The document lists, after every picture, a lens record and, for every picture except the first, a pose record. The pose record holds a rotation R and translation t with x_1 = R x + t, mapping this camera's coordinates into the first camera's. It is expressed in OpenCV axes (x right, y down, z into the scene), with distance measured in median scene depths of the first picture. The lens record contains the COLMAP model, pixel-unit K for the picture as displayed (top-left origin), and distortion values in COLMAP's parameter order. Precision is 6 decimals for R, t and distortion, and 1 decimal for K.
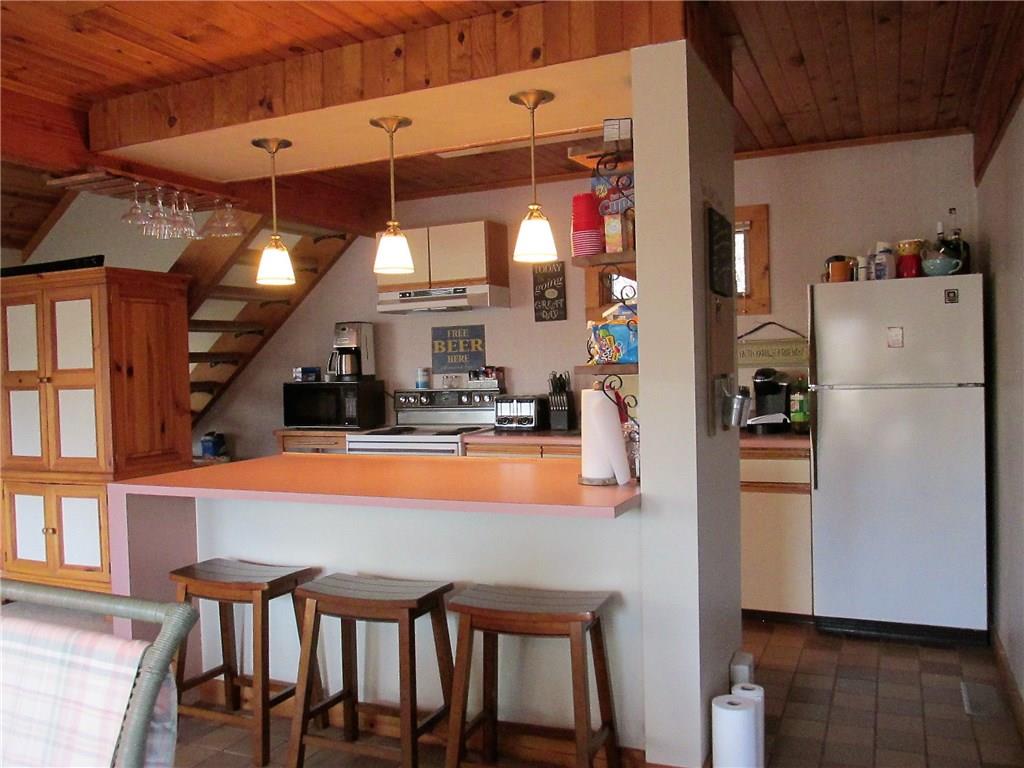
lens RADIAL K [[854.4, 0, 510.6], [0, 854.4, 386.2], [0, 0, 1]] dist [-0.027896, 0.001595]
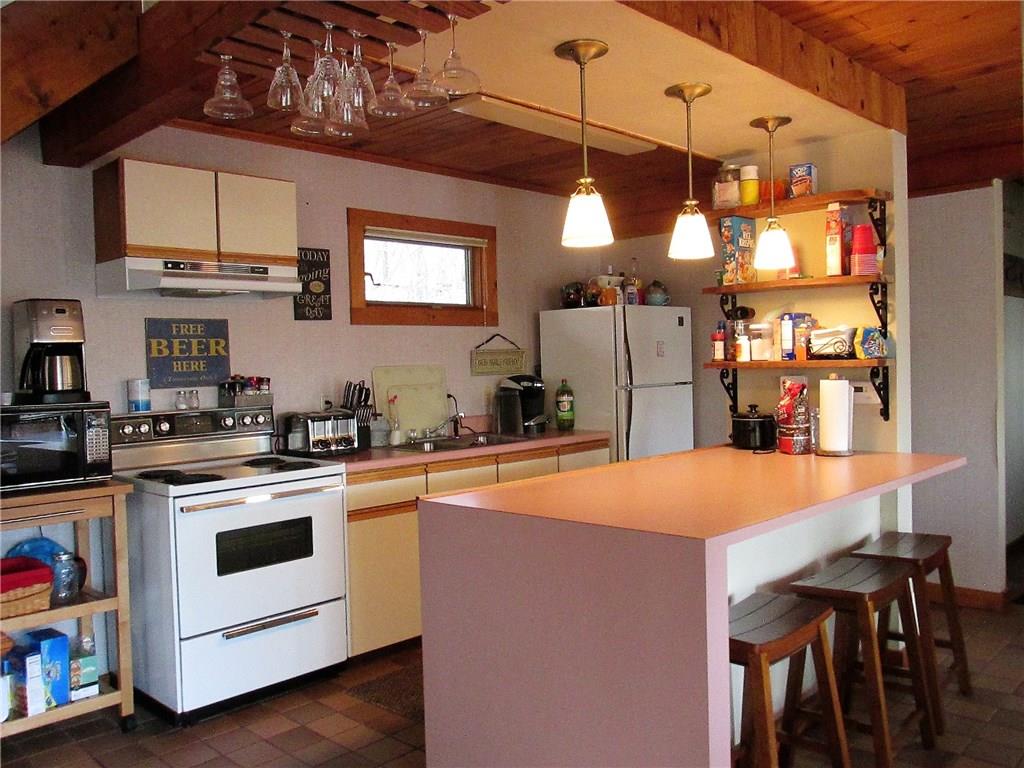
lens RADIAL K [[854.4, 0, 515.7], [0, 854.4, 384.2], [0, 0, 1]] dist [-0.027896, 0.001595]
pose [[0.336242, -0.006129, 0.941756, -0.656631], [0.044019, 0.998988, -0.009215, 0.000691], [-0.940746, 0.044554, 0.336171, 0.548804]]
